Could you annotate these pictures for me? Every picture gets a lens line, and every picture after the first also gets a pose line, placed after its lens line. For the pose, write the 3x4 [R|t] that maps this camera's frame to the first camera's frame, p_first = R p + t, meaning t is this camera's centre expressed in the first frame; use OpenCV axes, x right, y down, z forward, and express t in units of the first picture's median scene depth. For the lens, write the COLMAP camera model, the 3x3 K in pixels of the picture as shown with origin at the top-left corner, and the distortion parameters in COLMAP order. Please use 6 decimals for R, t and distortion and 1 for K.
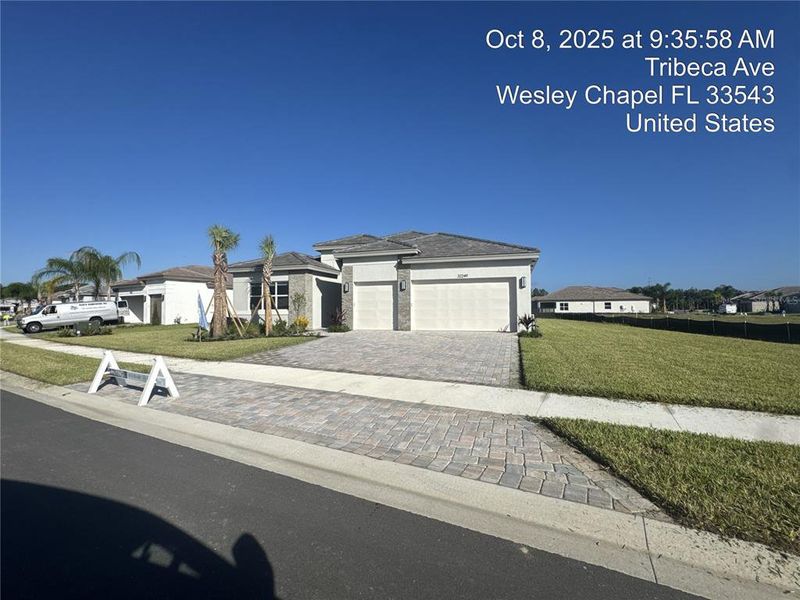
lens RADIAL K [[362.0, 0, 400.0], [0, 362.0, 300.0], [0, 0, 1]] dist [-0.000855, -0.000265]
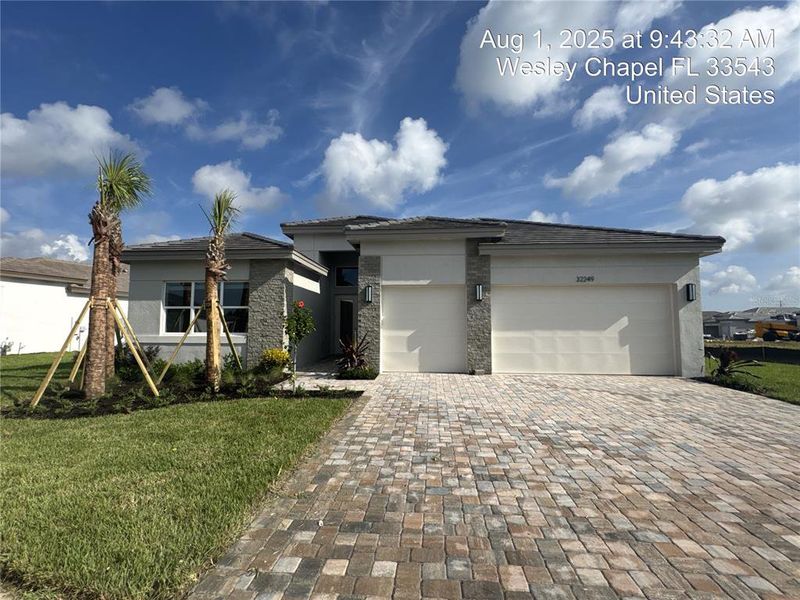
lens RADIAL K [[388.8, 0, 400.0], [0, 388.8, 300.0], [0, 0, 1]] dist [0.002313, 0.000690]
pose [[0.975785, 0.026961, 0.217062, -0.227790], [-0.017241, 0.998767, -0.046550, -0.000209], [-0.218049, 0.041681, 0.975047, 0.416849]]
